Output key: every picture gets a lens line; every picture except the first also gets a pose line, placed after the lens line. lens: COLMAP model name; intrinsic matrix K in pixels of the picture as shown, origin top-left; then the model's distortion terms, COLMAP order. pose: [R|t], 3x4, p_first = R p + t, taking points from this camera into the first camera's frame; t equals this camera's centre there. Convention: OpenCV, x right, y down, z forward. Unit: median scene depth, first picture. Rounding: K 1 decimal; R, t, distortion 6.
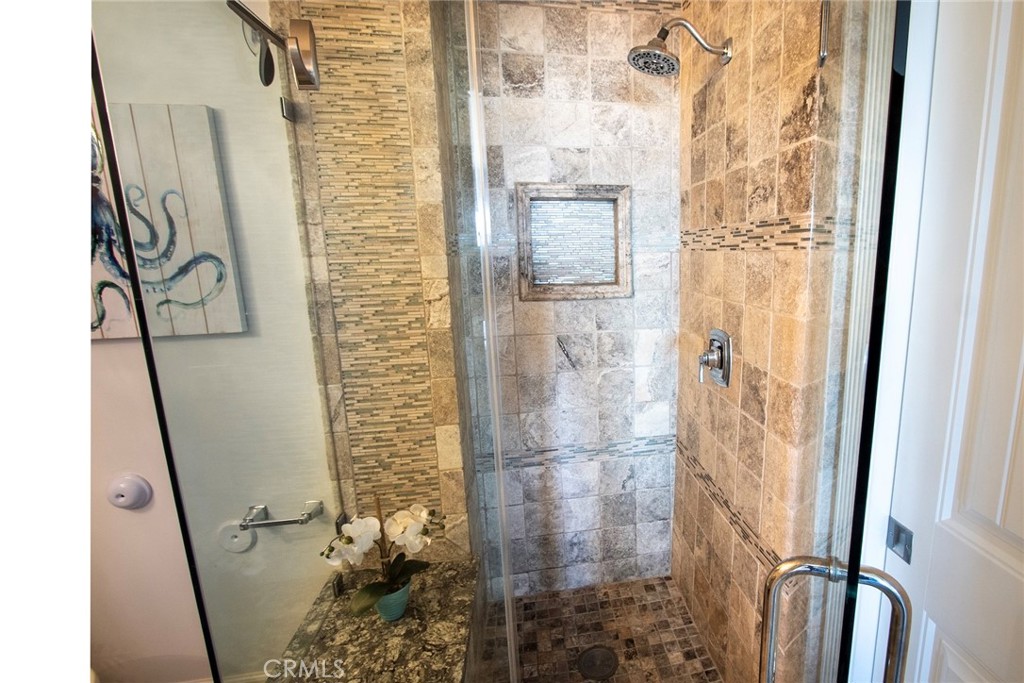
lens RADIAL K [[427.7, 0, 512.4], [0, 427.7, 343.6], [0, 0, 1]] dist [-0.004280, -0.000318]
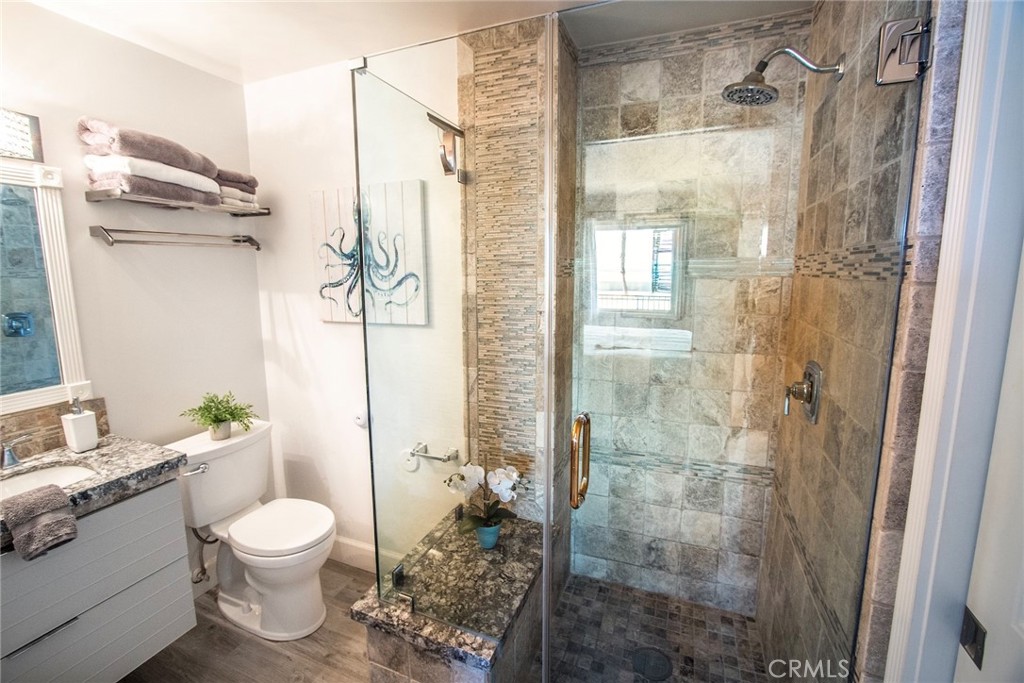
lens RADIAL K [[445.4, 0, 512.0], [0, 445.4, 341.5], [0, 0, 1]] dist [0.002640, 0.000867]
pose [[0.848926, 0.095625, -0.519788, 0.432967], [-0.110352, 0.993889, 0.002616, -0.006045], [0.516862, 0.055139, 0.854291, -0.174920]]
